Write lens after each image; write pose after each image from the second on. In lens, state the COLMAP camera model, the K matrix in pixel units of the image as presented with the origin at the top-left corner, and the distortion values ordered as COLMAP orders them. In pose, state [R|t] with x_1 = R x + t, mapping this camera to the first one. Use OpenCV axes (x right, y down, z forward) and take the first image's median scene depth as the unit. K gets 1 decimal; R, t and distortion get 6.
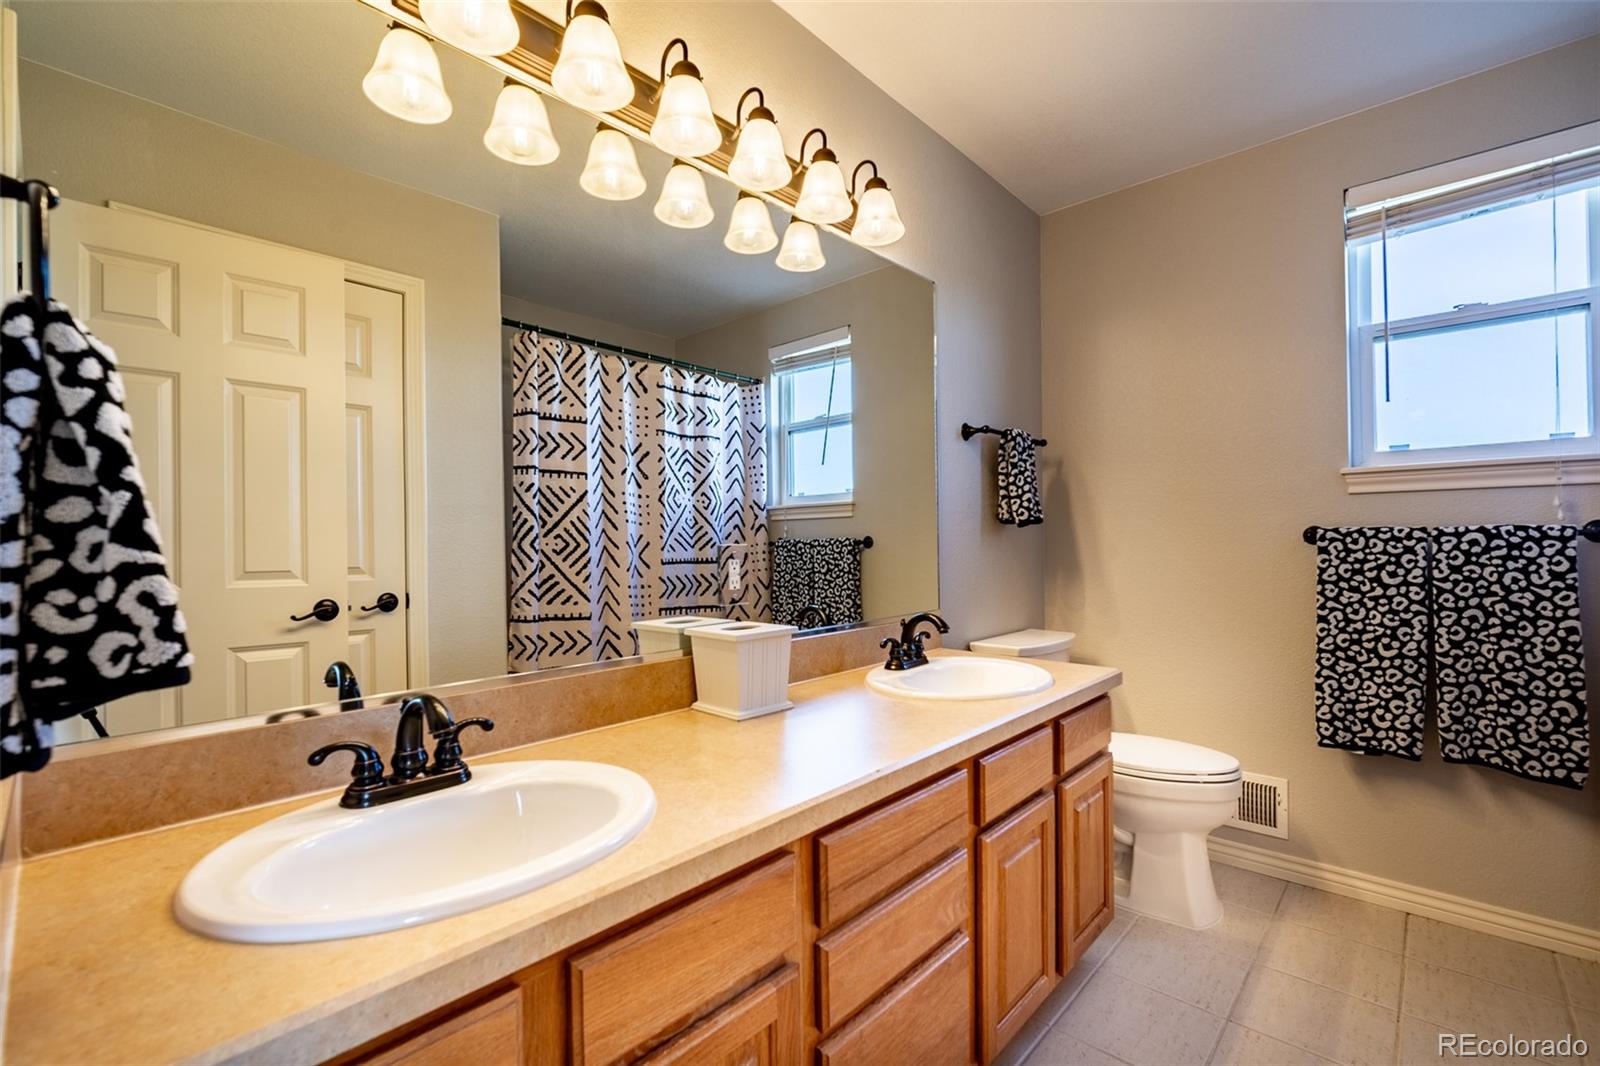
lens RADIAL K [[697.6, 0, 800.5], [0, 697.6, 541.6], [0, 0, 1]] dist [-0.011976, 0.000002]
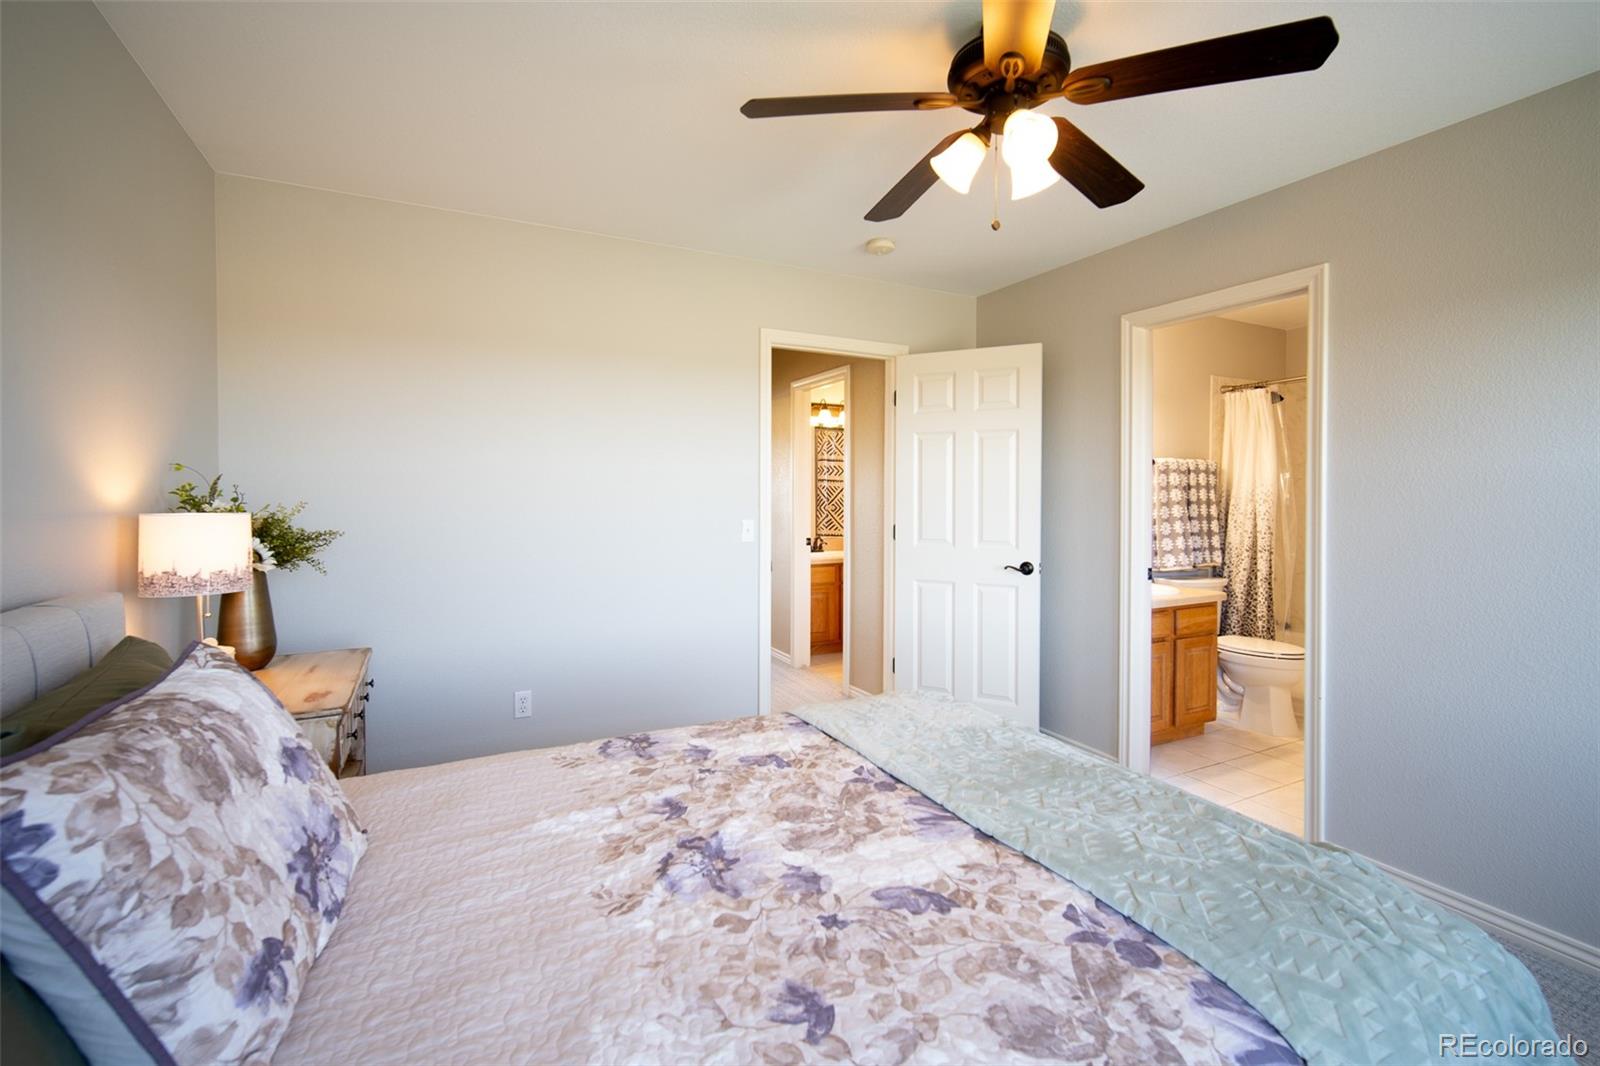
lens RADIAL K [[697.6, 0, 799.5], [0, 697.6, 522.9], [0, 0, 1]] dist [-0.011976, 0.000002]
pose [[0.939531, 0.019324, -0.341919, 0.464163], [-0.012209, 0.999662, 0.022949, 0.002150], [0.342247, -0.017387, 0.939449, -1.618197]]
